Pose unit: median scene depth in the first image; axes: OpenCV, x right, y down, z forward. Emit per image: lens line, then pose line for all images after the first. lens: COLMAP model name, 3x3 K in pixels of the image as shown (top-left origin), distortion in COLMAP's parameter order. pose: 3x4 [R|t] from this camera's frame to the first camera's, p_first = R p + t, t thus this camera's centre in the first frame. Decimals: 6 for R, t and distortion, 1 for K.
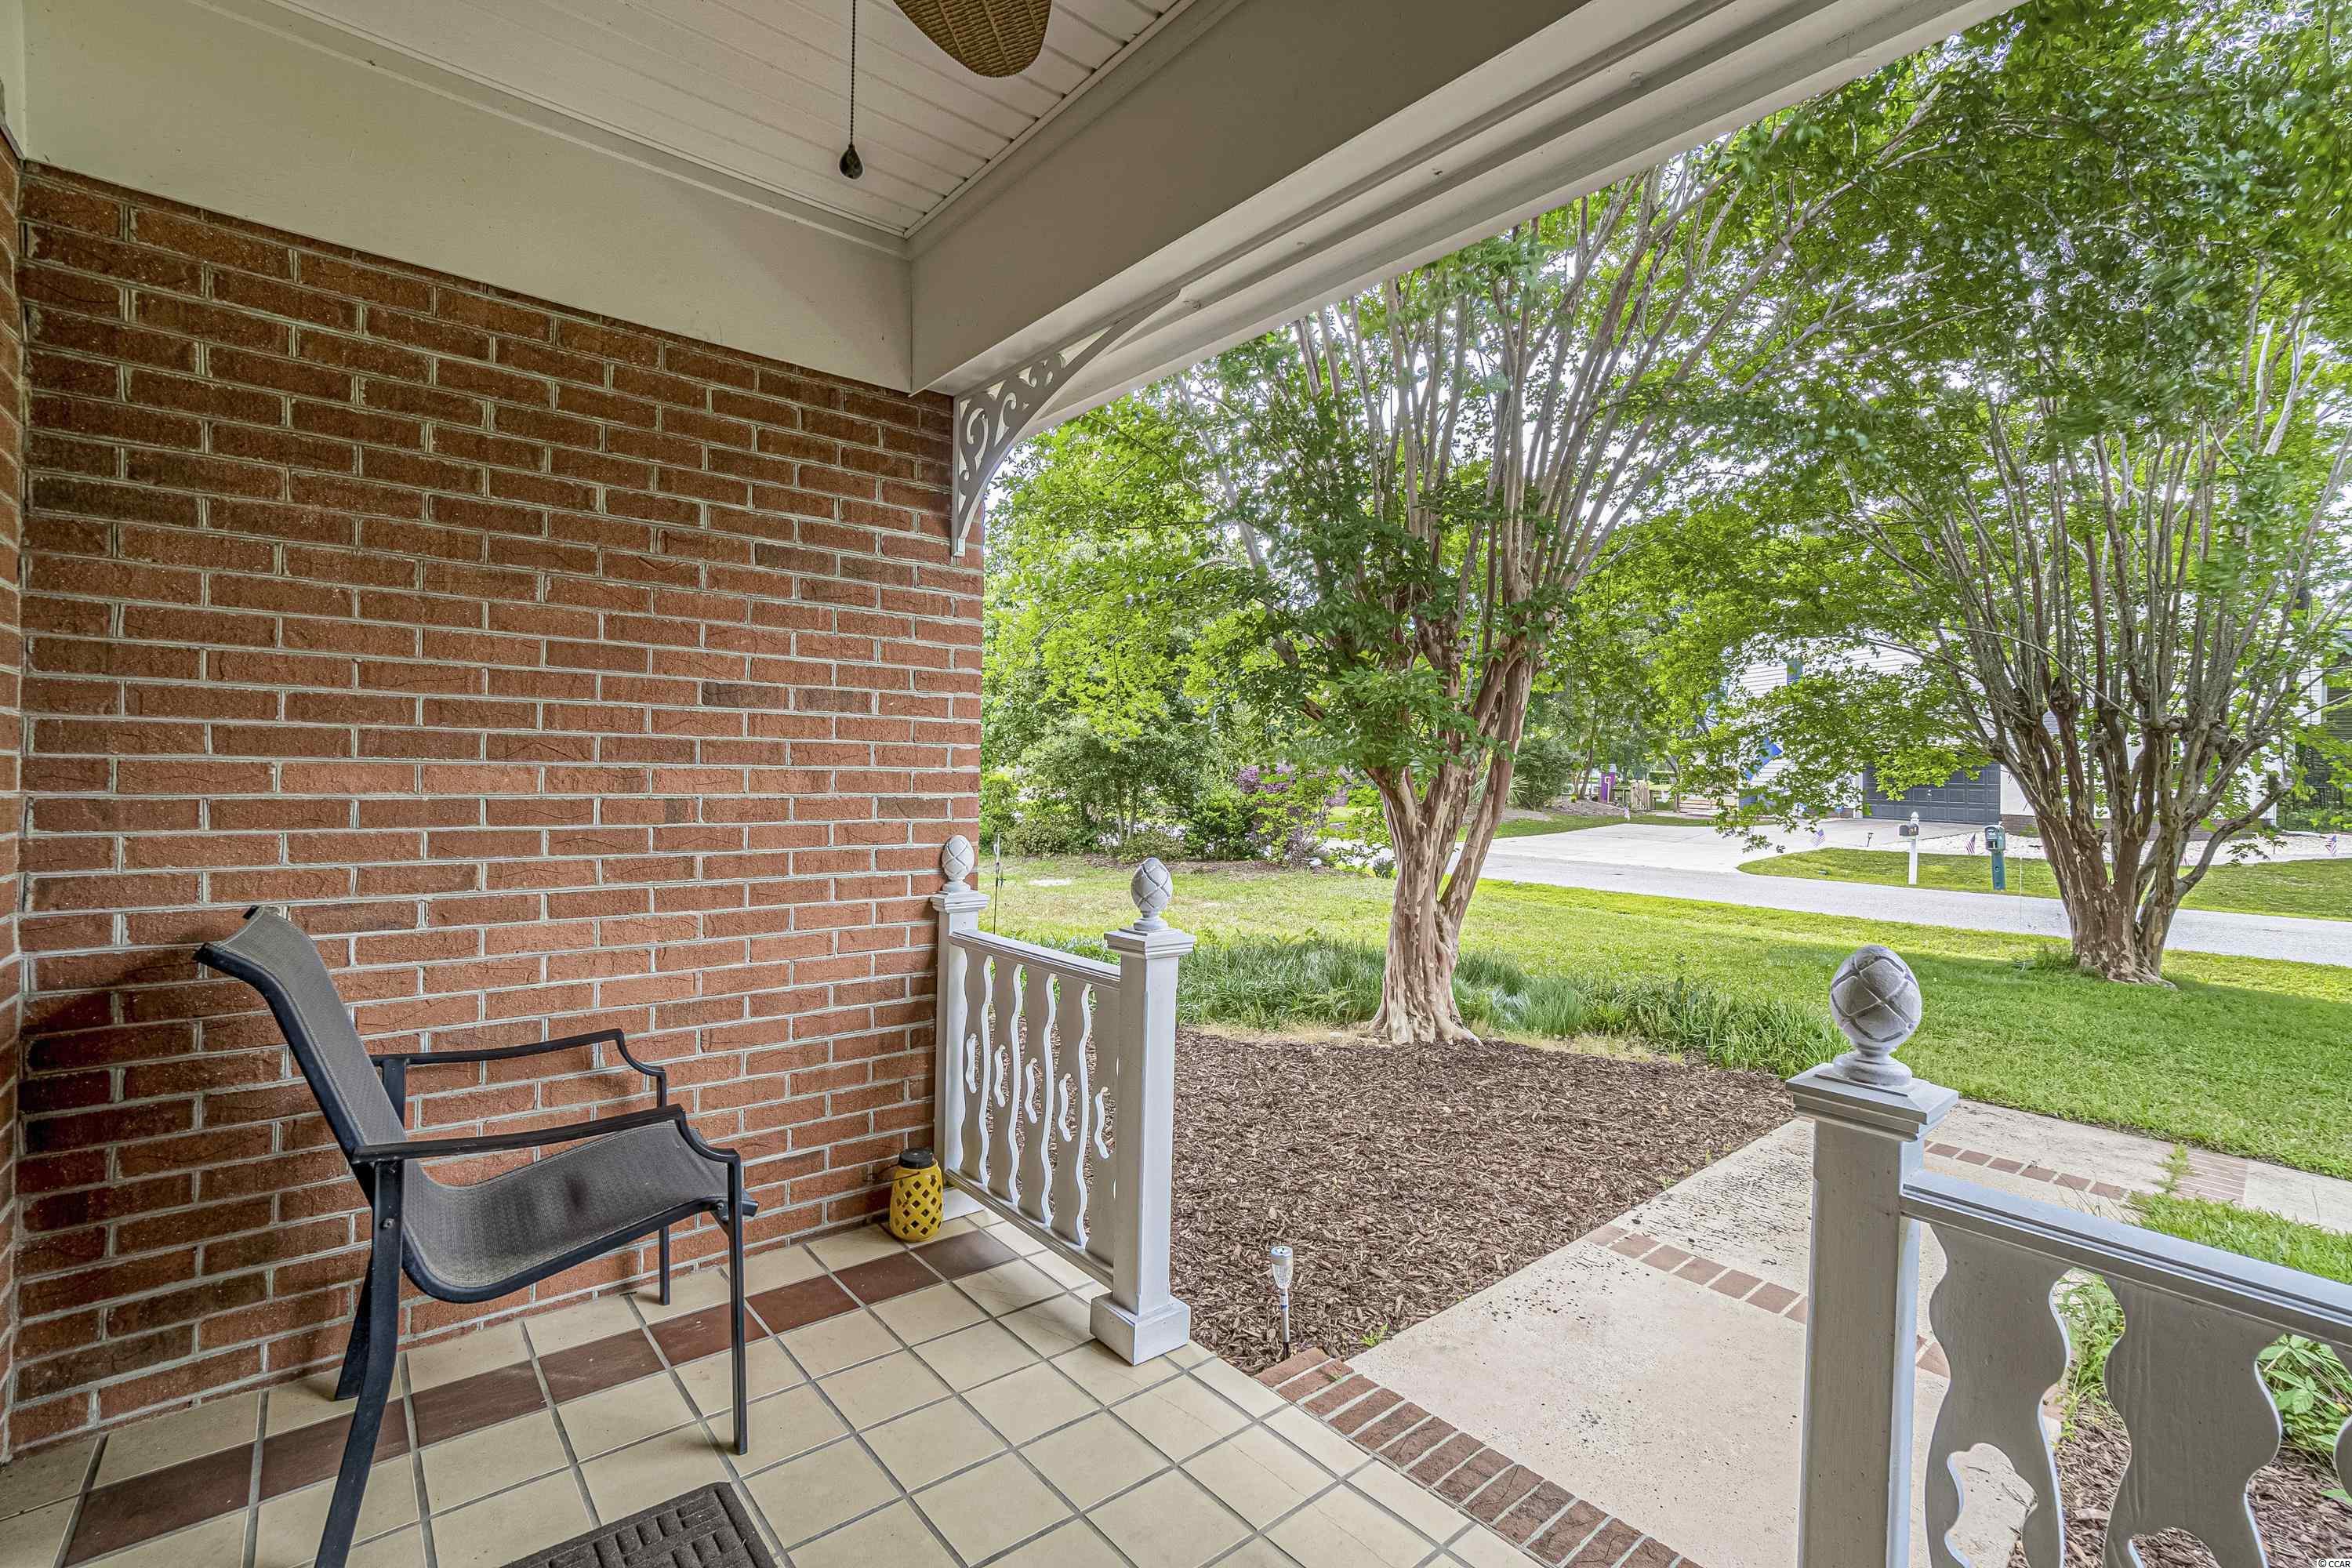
lens RADIAL K [[1032.0, 0, 1169.2], [0, 1032.0, 770.4], [0, 0, 1]] dist [-0.036240, 0.016471]
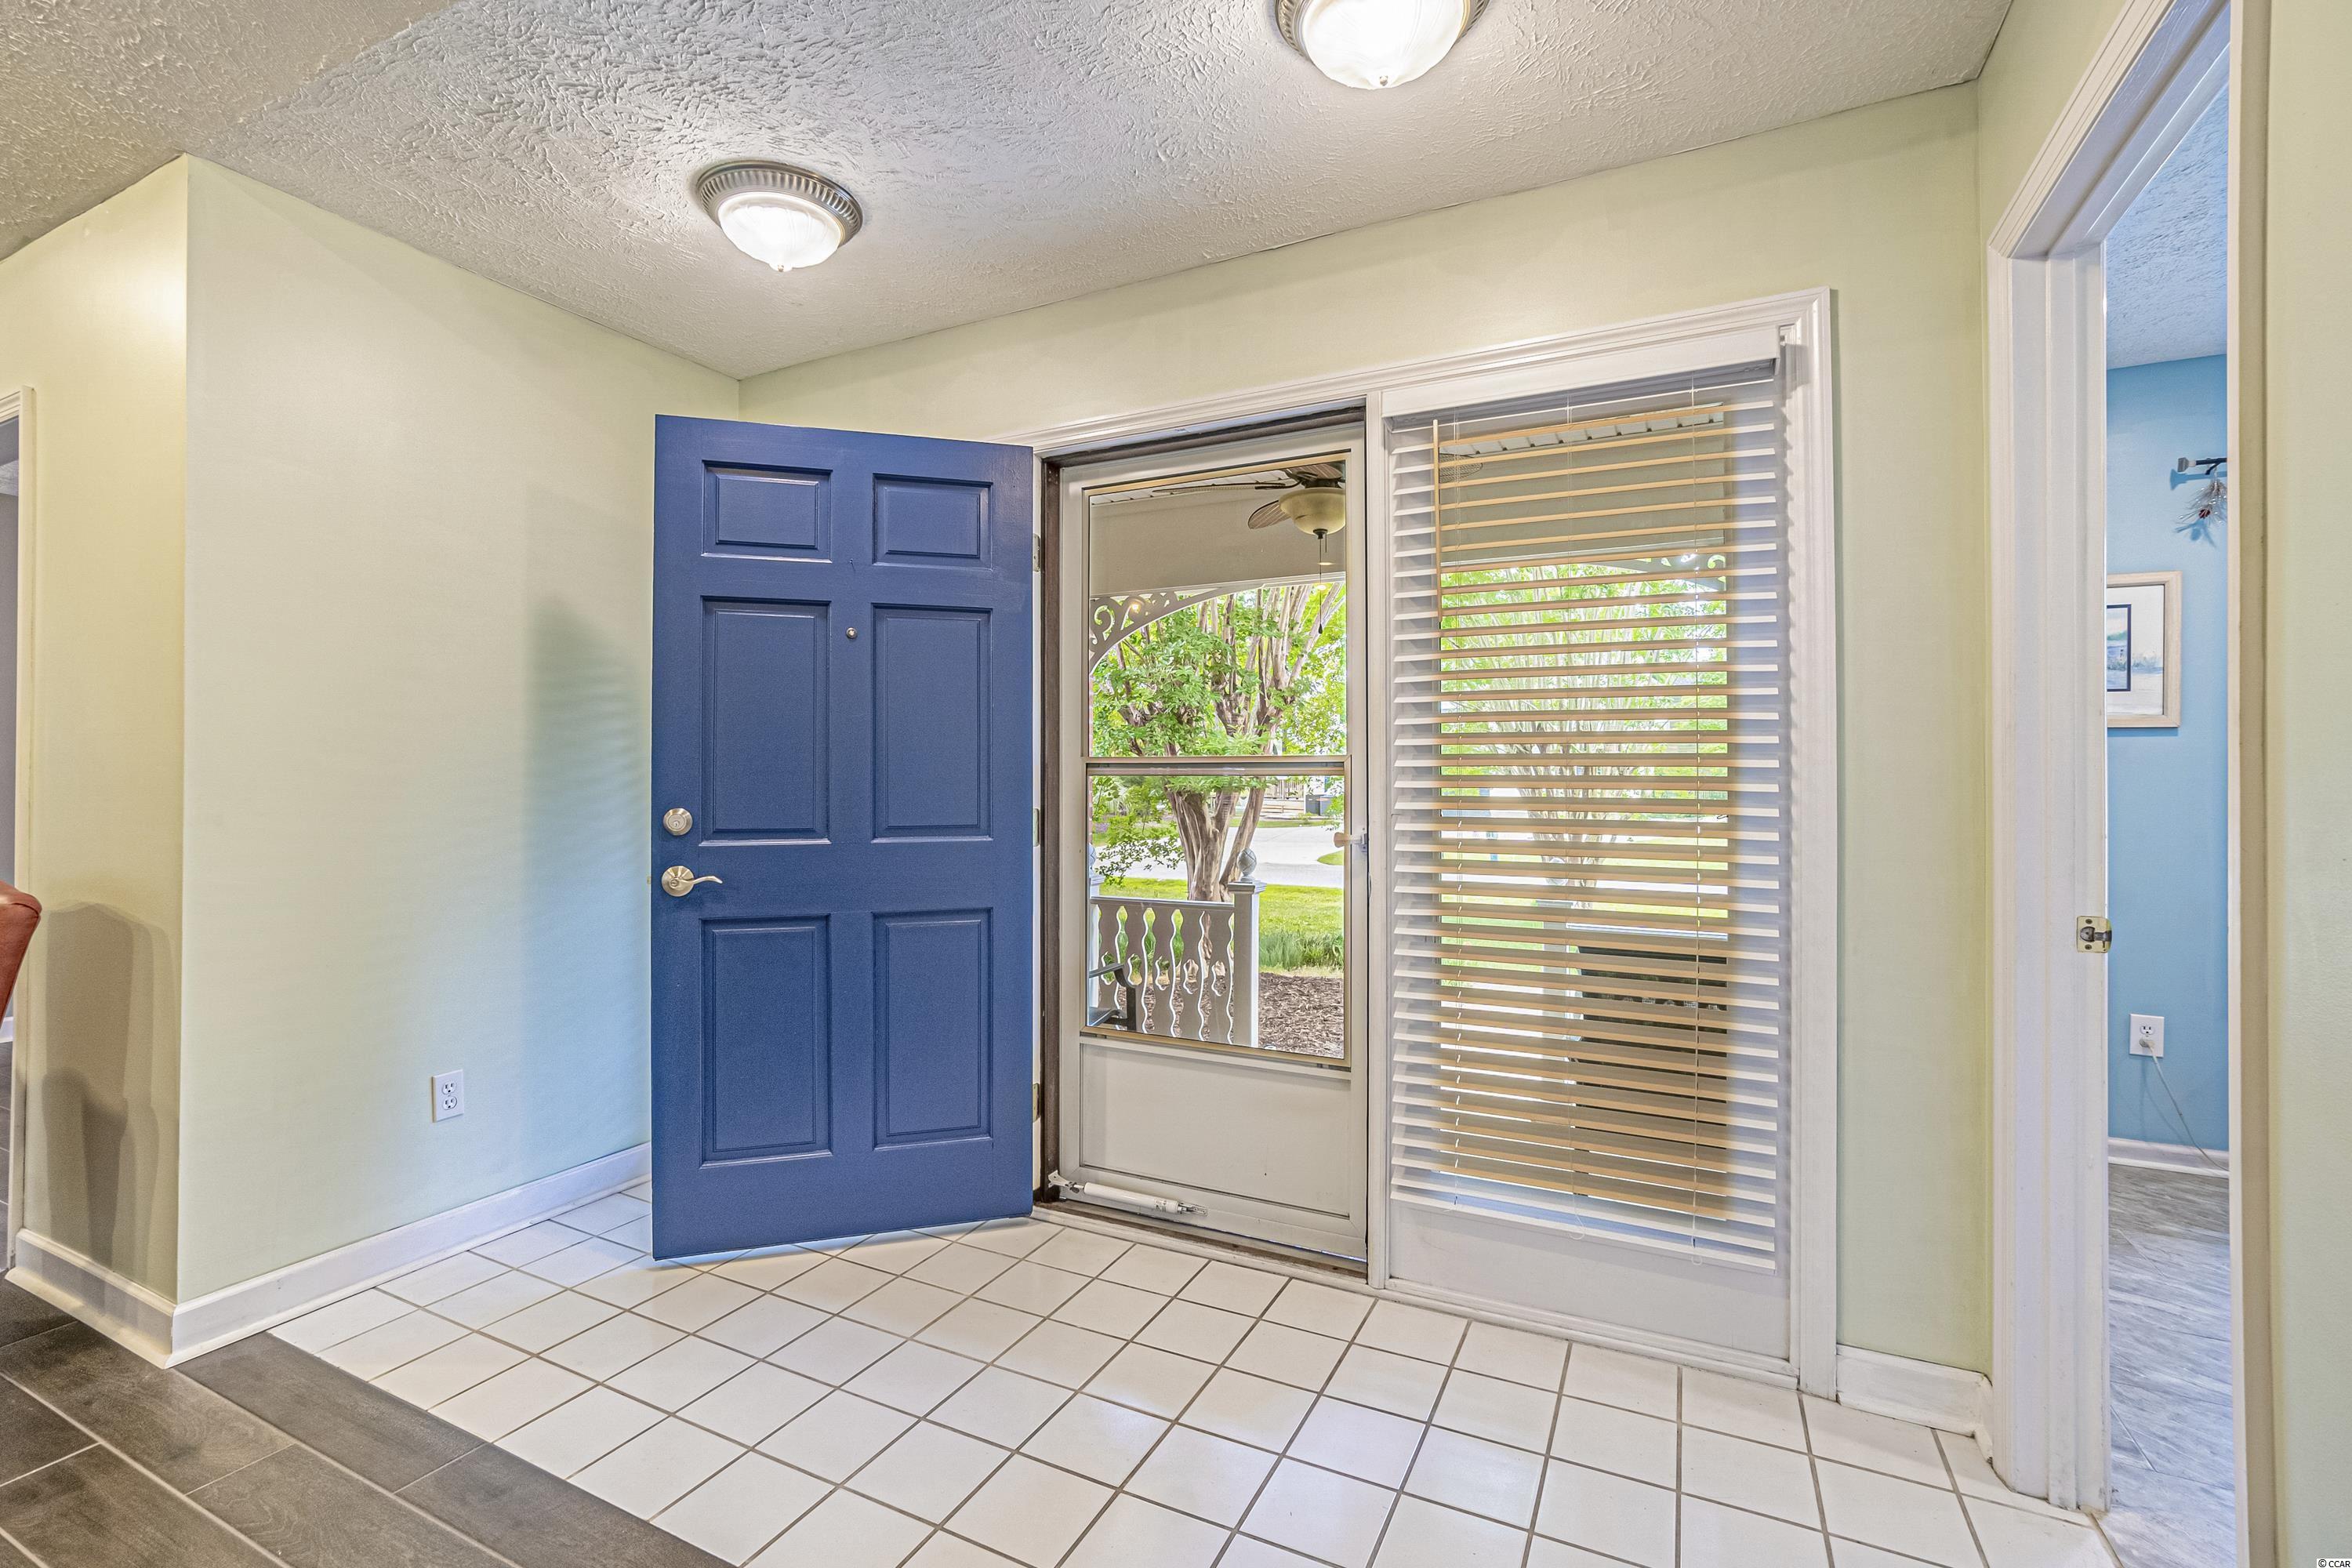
lens RADIAL K [[1032.0, 0, 1169.2], [0, 1032.0, 770.4], [0, 0, 1]] dist [-0.036240, 0.016471]
pose [[0.922140, -0.007953, 0.386774, -0.620530], [0.012558, 0.999877, -0.009381, -0.034167], [-0.386651, 0.013508, 0.922127, -0.566271]]
